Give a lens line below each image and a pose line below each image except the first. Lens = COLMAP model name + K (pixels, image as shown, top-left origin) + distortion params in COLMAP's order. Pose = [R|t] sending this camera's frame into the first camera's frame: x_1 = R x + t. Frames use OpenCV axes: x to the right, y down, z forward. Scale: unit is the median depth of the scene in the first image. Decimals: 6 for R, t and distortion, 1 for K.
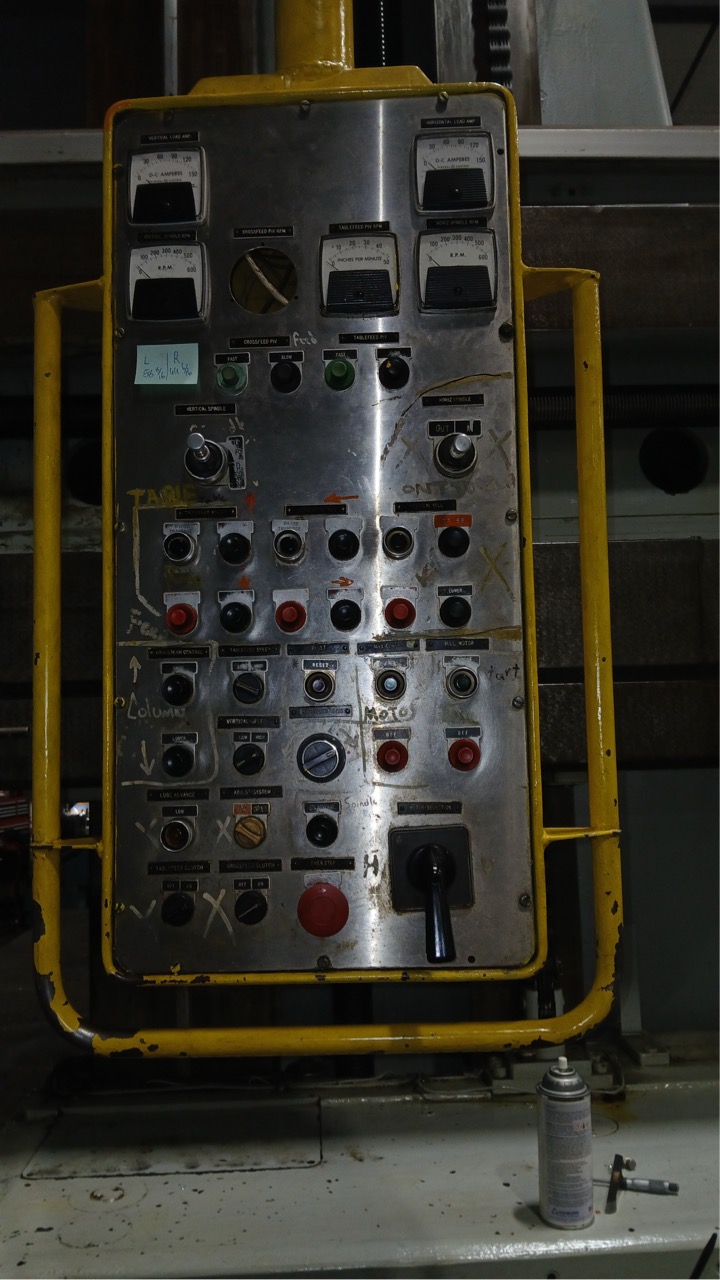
lens RADIAL K [[992.0, 0, 355.4], [0, 992.0, 641.6], [0, 0, 1]] dist [0.092109, -0.188034]
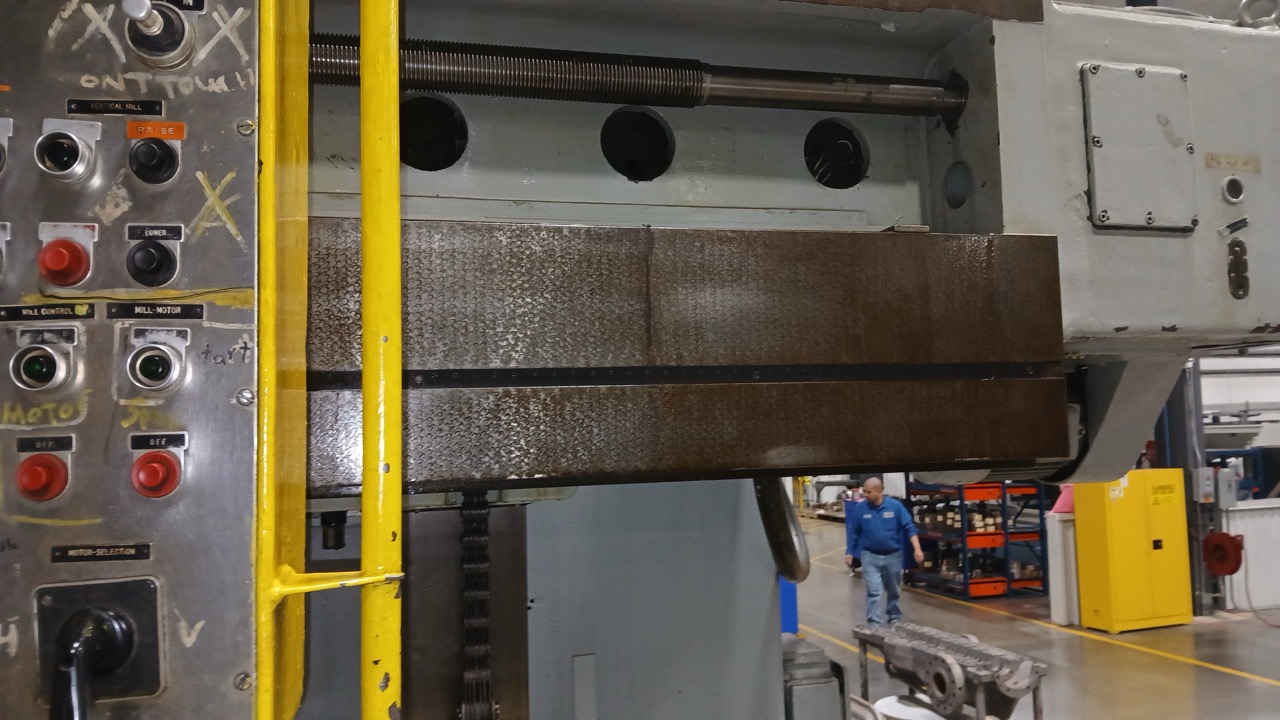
lens RADIAL K [[992.0, 0, 636.2], [0, 992.0, 367.0], [0, 0, 1]] dist [0.092109, -0.188034]
pose [[0.976571, 0.016933, 0.214527, 0.274810], [-0.019077, 0.999787, 0.007931, 0.028641], [-0.214347, -0.011837, 0.976686, 0.255181]]
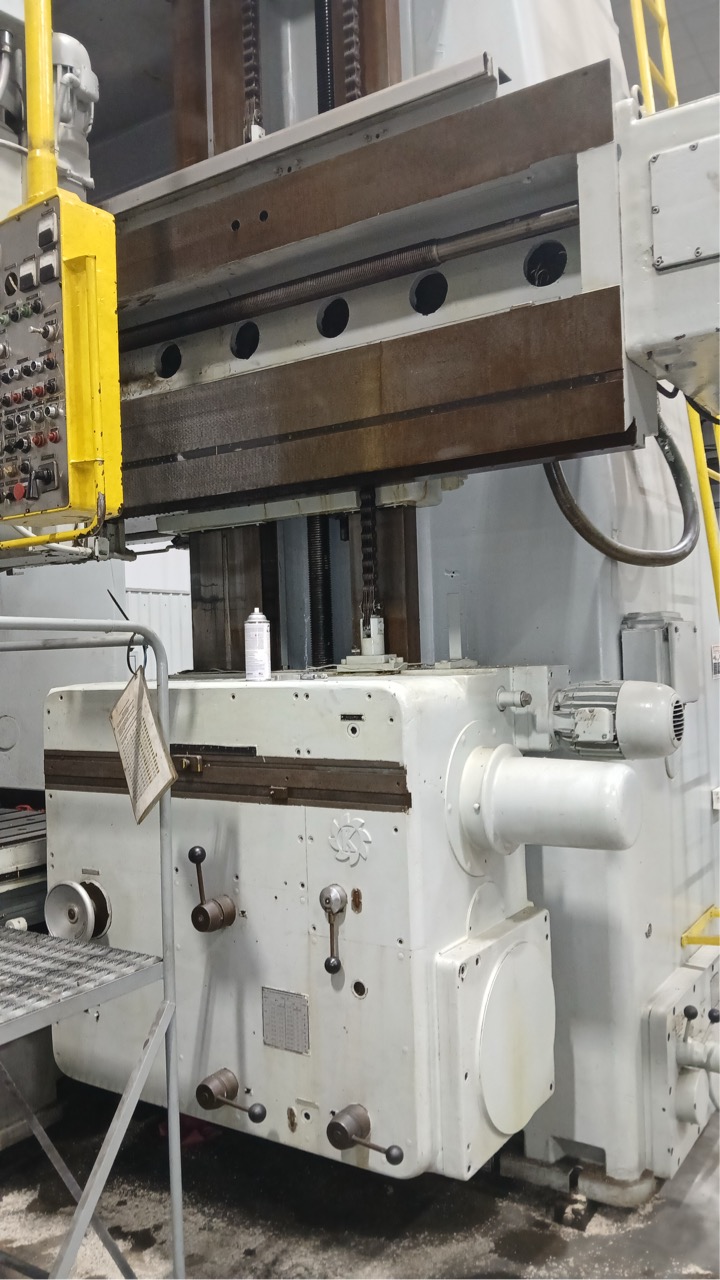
lens RADIAL K [[992.0, 0, 355.4], [0, 992.0, 641.6], [0, 0, 1]] dist [0.092109, -0.188034]
pose [[0.811234, -0.003076, -0.584714, 2.498863], [0.058894, 0.995331, 0.076473, 0.526614], [0.581749, -0.096474, 0.807627, -0.899434]]
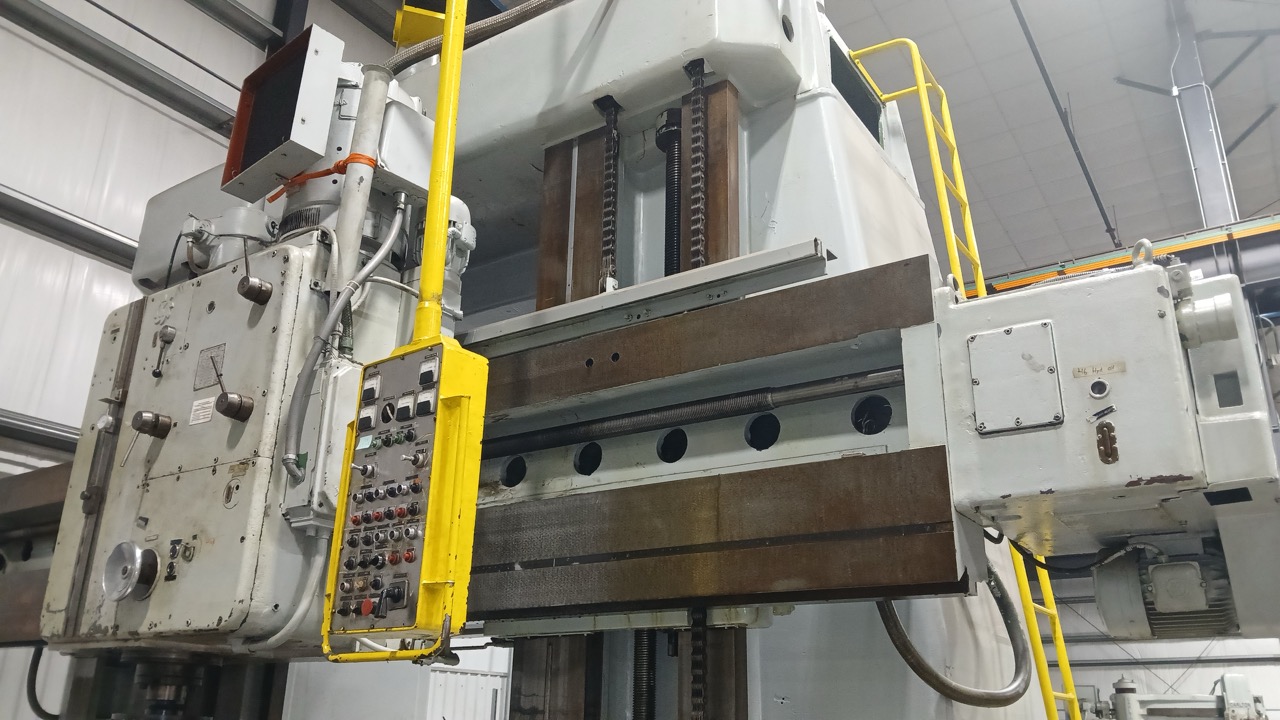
lens RADIAL K [[986.7, 0, 644.2], [0, 986.7, 372.5], [0, 0, 1]] dist [0.105451, -0.213768]
pose [[0.807636, -0.157814, -0.568172, 2.475206], [0.007407, 0.966162, -0.257830, 0.351551], [0.589635, 0.204025, 0.781476, -1.059007]]
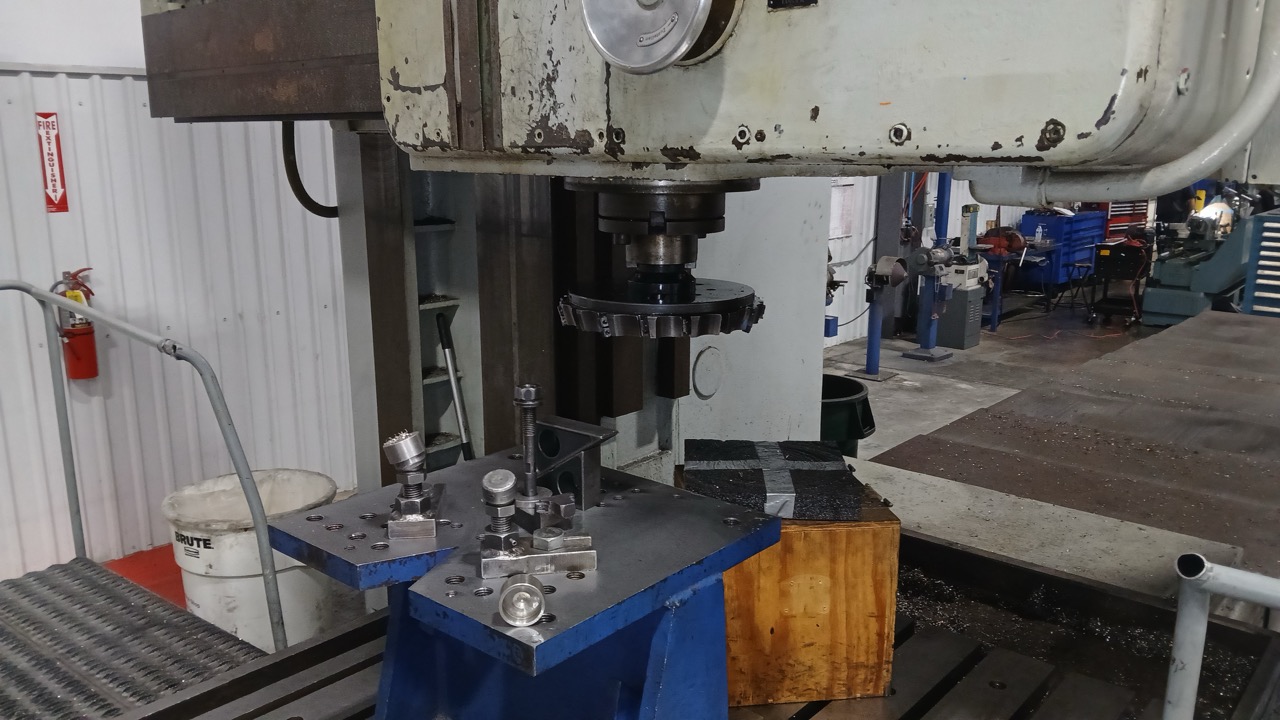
lens RADIAL K [[992.0, 0, 636.2], [0, 992.0, 367.0], [0, 0, 1]] dist [0.092109, -0.188034]
pose [[0.726635, 0.184607, -0.661757, -0.529272], [0.035343, 0.951903, 0.304355, 0.160269], [0.686115, -0.244543, 0.685161, -0.149764]]
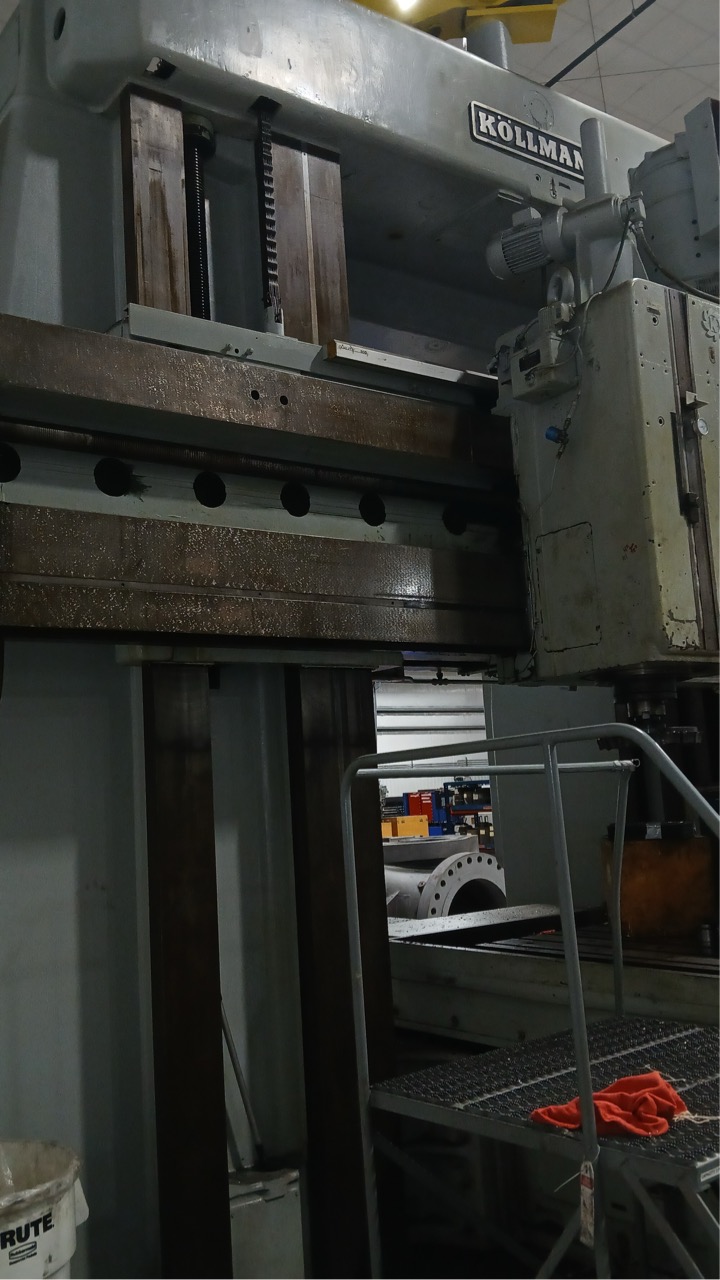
lens RADIAL K [[1128.6, 0, 351.6], [0, 1128.6, 639.3], [0, 0, 1]] dist [0.119779, -0.261098]
pose [[0.830843, 0.057286, 0.553550, -5.925443], [-0.015570, 0.996691, -0.079776, 0.688922], [-0.556288, 0.057662, 0.828986, -2.064276]]
